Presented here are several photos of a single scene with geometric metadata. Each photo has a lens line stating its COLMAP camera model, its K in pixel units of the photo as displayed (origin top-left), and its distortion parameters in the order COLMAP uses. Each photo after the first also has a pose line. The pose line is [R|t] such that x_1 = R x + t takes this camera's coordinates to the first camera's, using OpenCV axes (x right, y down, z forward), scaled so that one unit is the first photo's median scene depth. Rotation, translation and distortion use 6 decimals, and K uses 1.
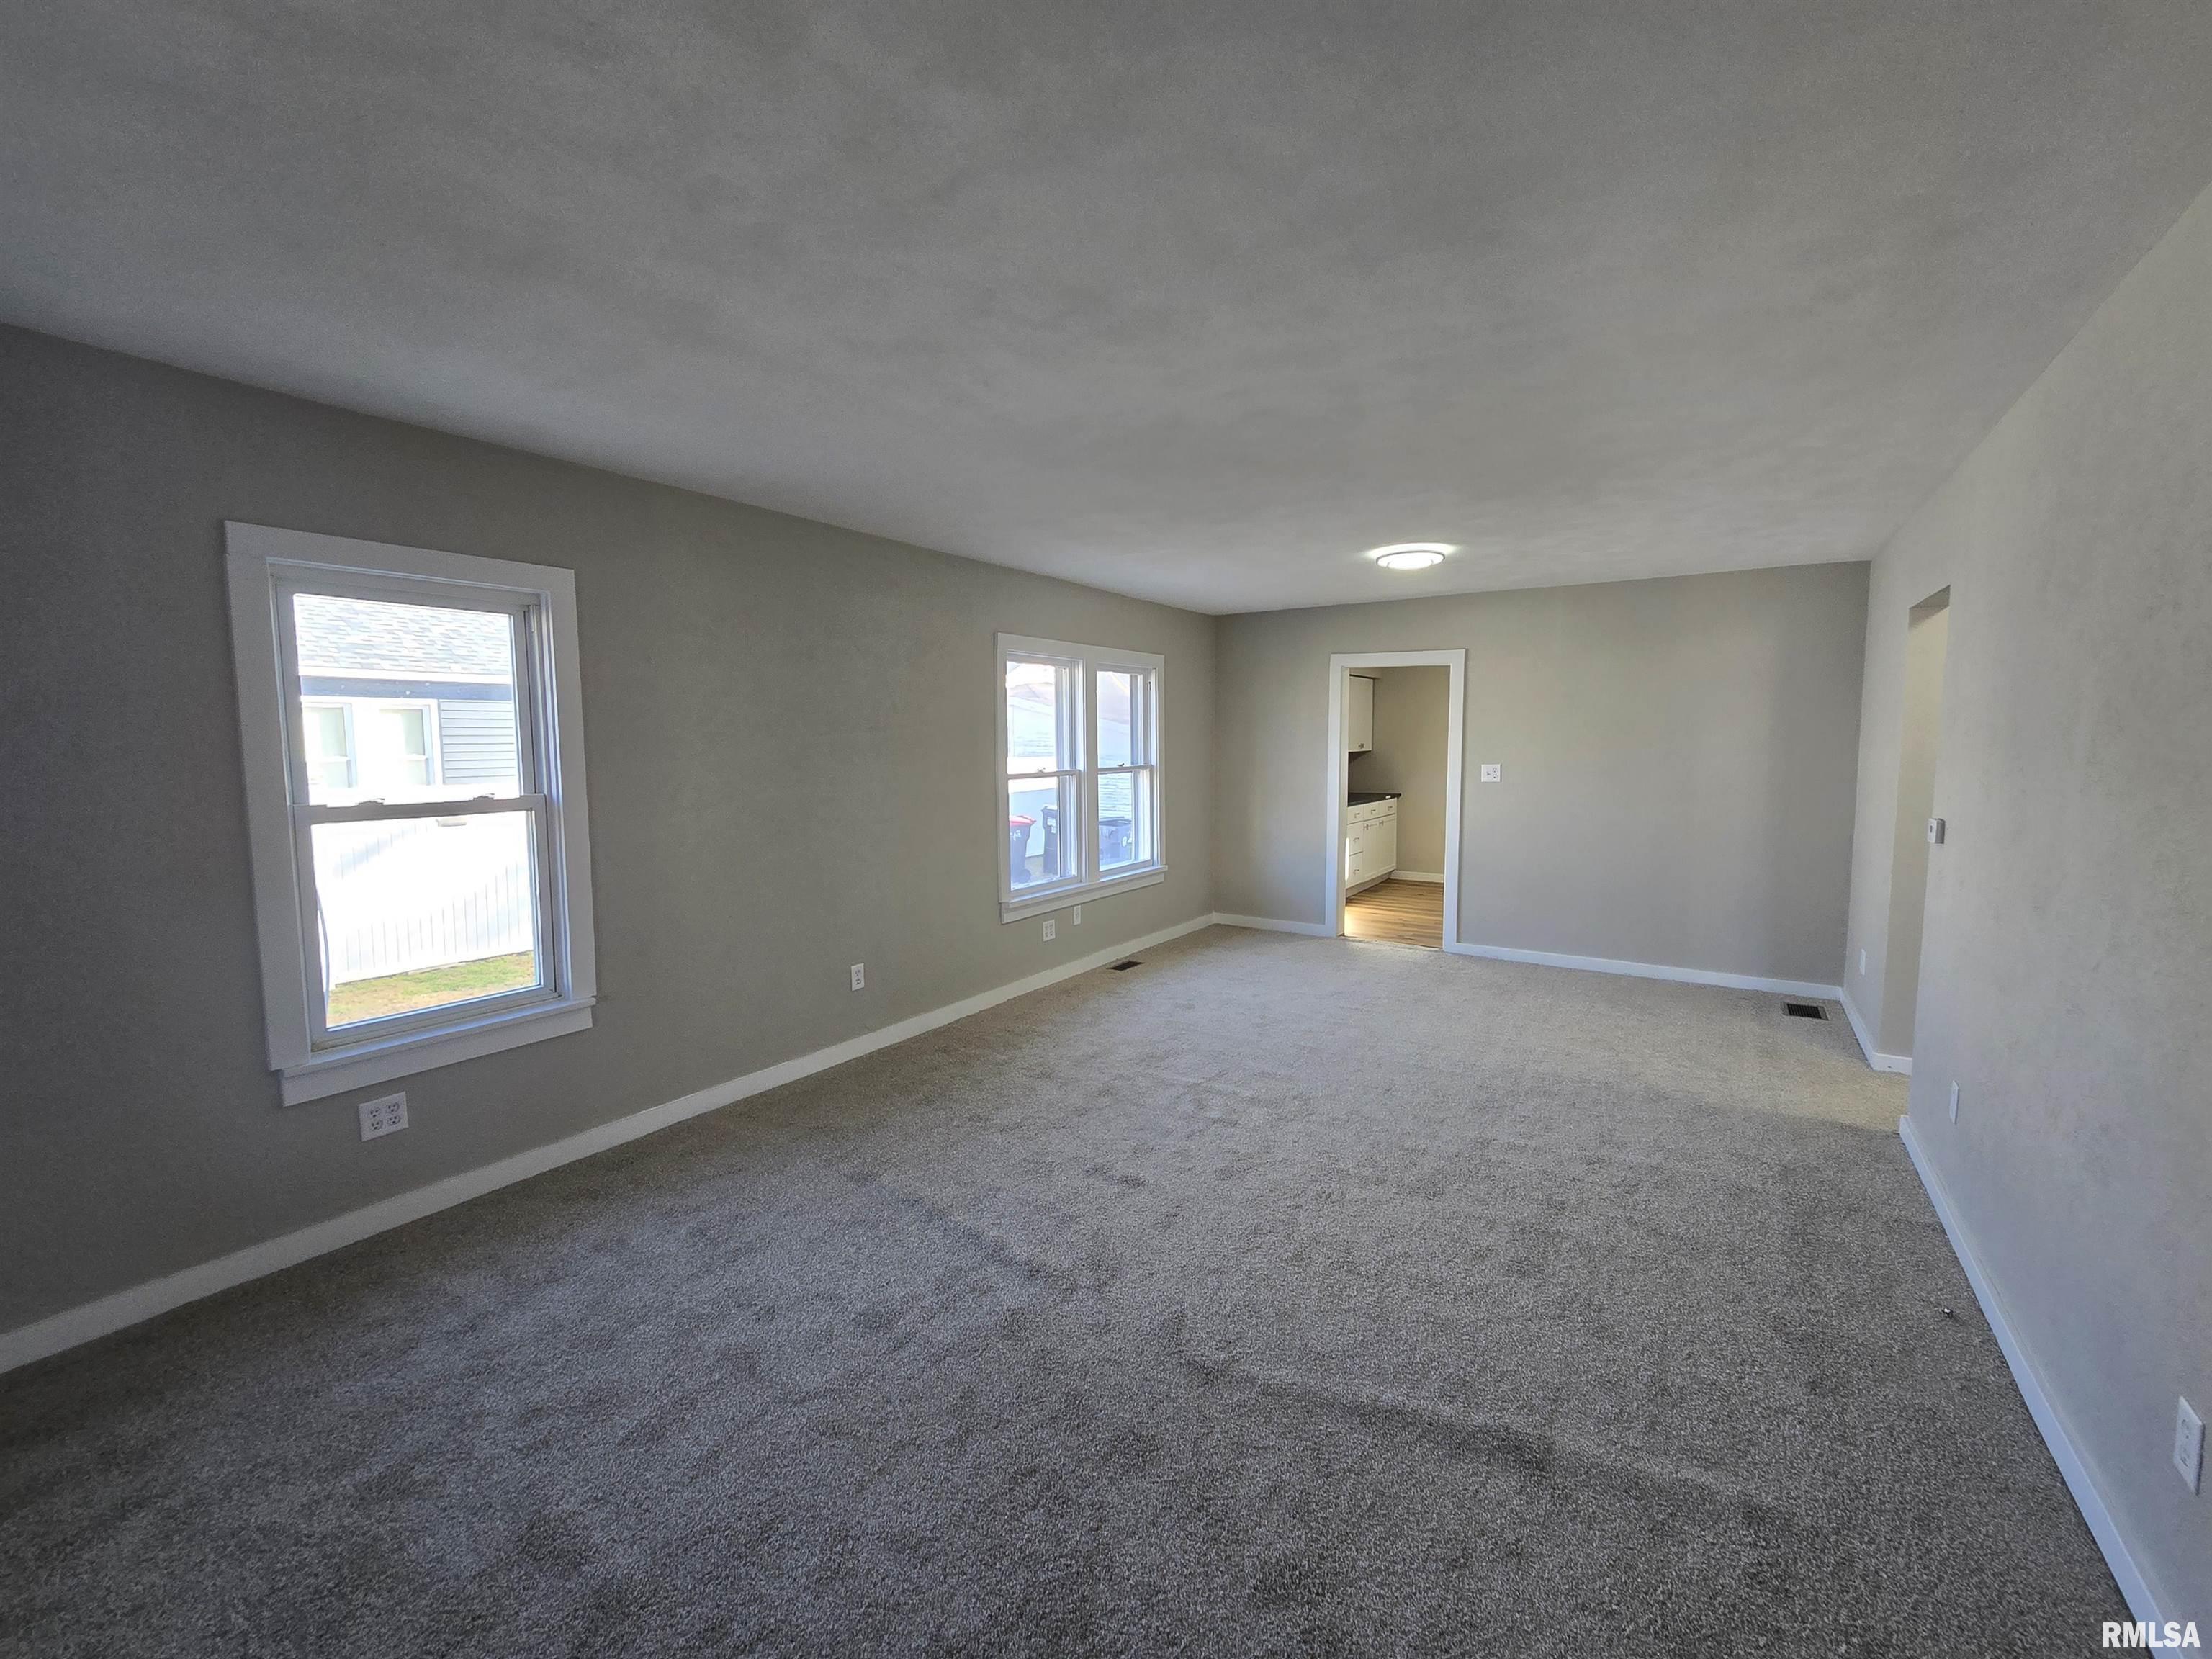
lens RADIAL K [[904.5, 0, 1103.9], [0, 904.5, 821.8], [0, 0, 1]] dist [0.008904, -0.000110]
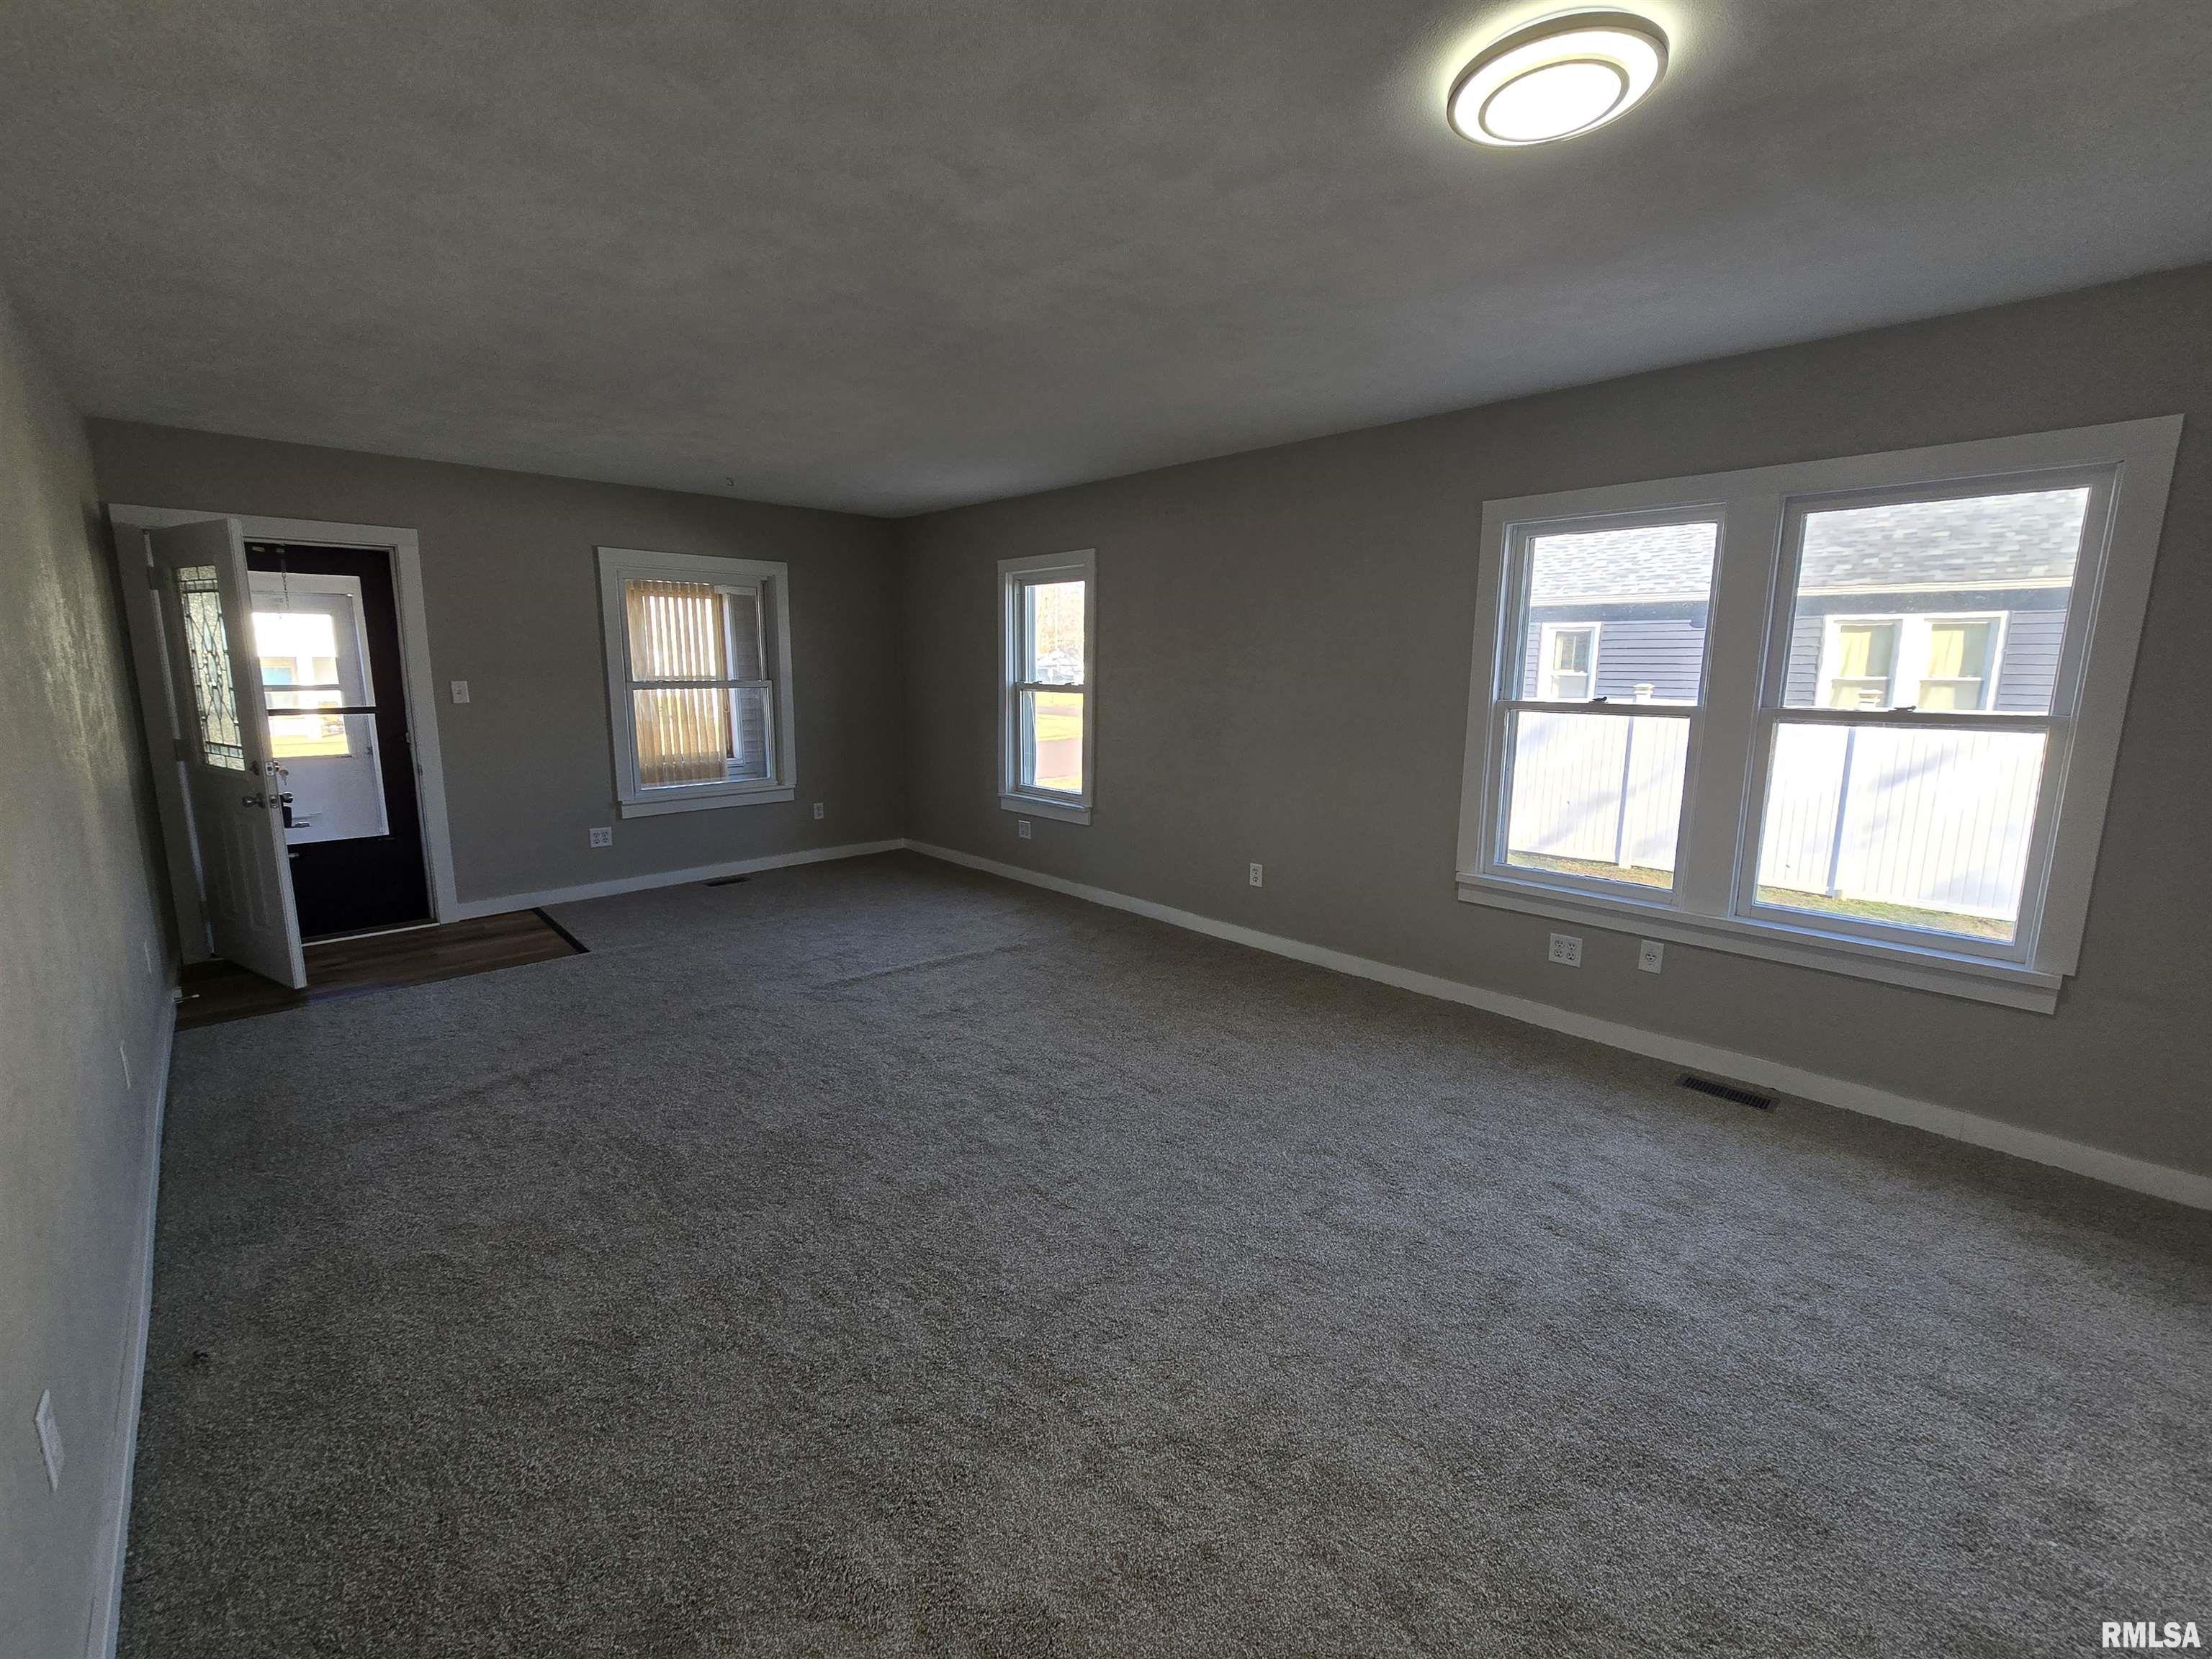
lens RADIAL K [[904.5, 0, 1101.5], [0, 904.5, 816.0], [0, 0, 1]] dist [0.008904, -0.000110]
pose [[-0.204151, 0.169074, -0.964228, 0.737271], [-0.094161, 0.977014, 0.191252, -0.079706], [0.974401, 0.129837, -0.183538, 0.940129]]
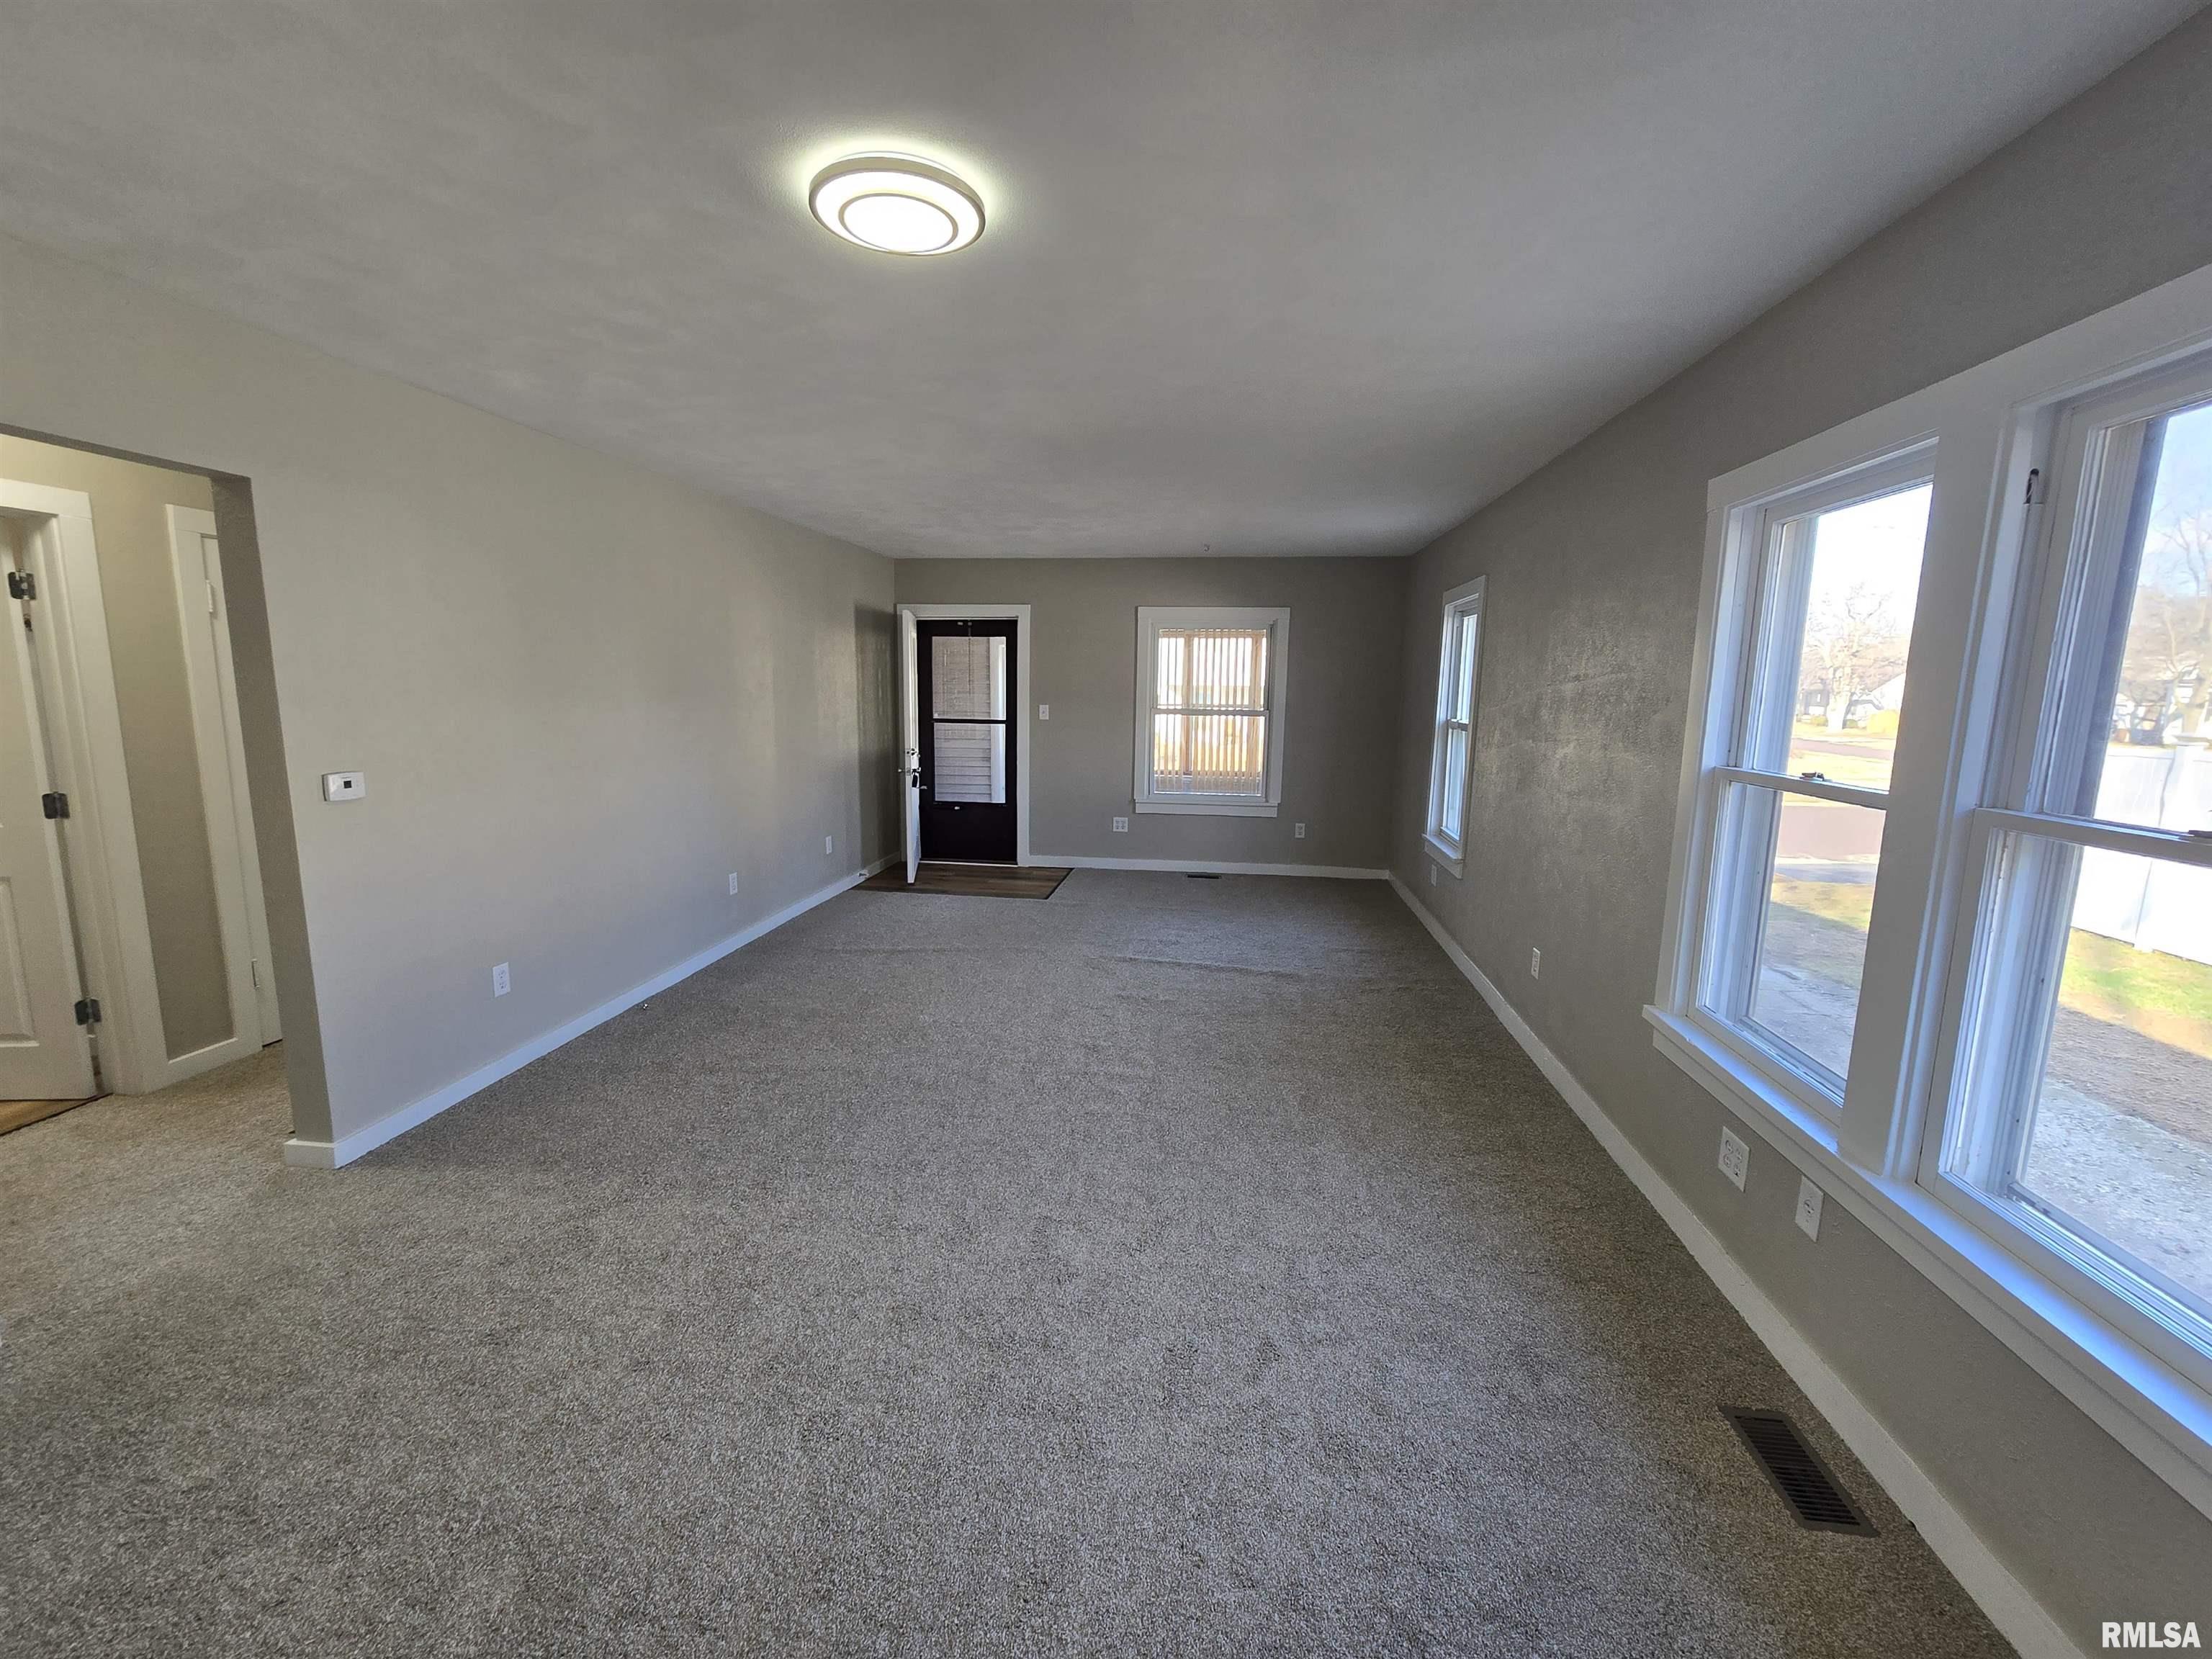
lens RADIAL K [[904.5, 0, 1119.9], [0, 904.5, 824.0], [0, 0, 1]] dist [0.008904, -0.000110]
pose [[-0.891221, 0.060382, -0.449532, 0.450221], [-0.053183, 0.970351, 0.235777, -0.132078], [0.450441, 0.234036, -0.861586, 1.415440]]
